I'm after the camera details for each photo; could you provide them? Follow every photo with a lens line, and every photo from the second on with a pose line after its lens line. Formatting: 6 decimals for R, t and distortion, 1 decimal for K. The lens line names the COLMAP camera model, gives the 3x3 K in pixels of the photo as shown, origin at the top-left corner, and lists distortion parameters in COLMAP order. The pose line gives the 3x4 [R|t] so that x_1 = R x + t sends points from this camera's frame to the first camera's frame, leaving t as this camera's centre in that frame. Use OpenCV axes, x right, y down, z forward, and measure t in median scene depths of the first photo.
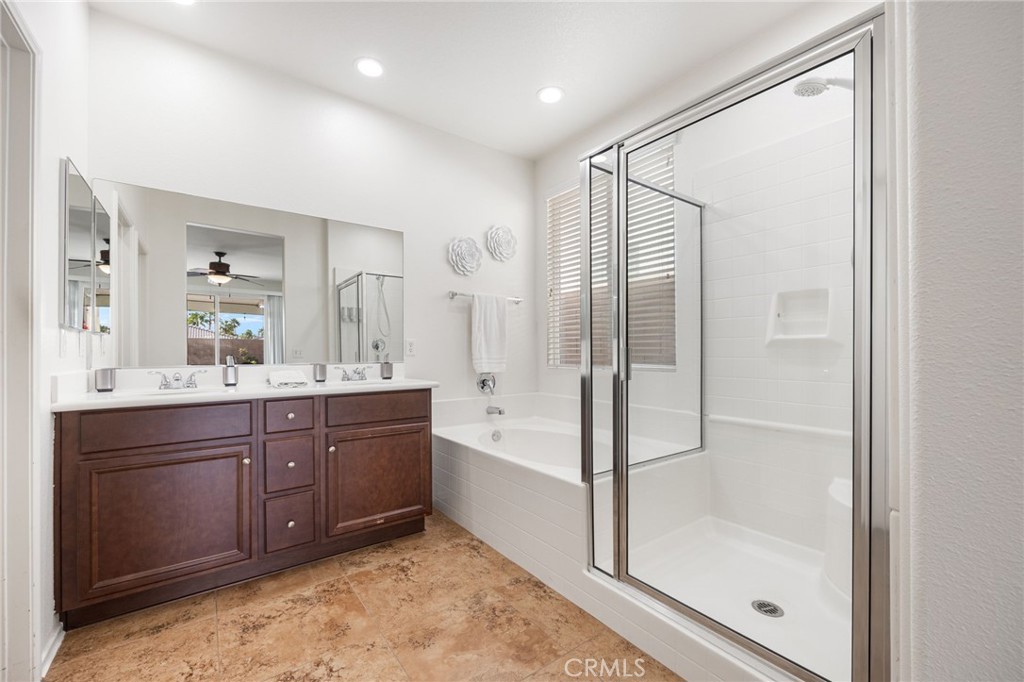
lens RADIAL K [[419.2, 0, 512.0], [0, 419.2, 341.0], [0, 0, 1]] dist [-0.001018, -0.000031]
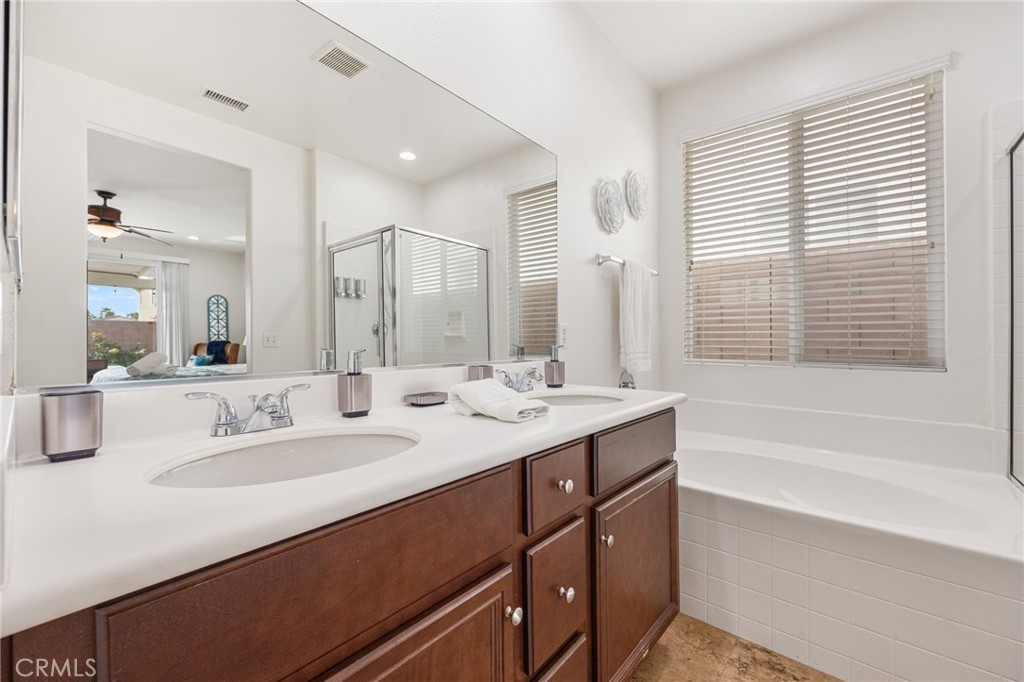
lens RADIAL K [[419.1, 0, 513.1], [0, 419.1, 330.6], [0, 0, 1]] dist [-0.001772, -0.000356]
pose [[0.970183, 0.013792, 0.241981, -0.283290], [-0.014811, 0.999887, 0.002391, 0.003961], [-0.241920, -0.005904, 0.970278, 0.233934]]
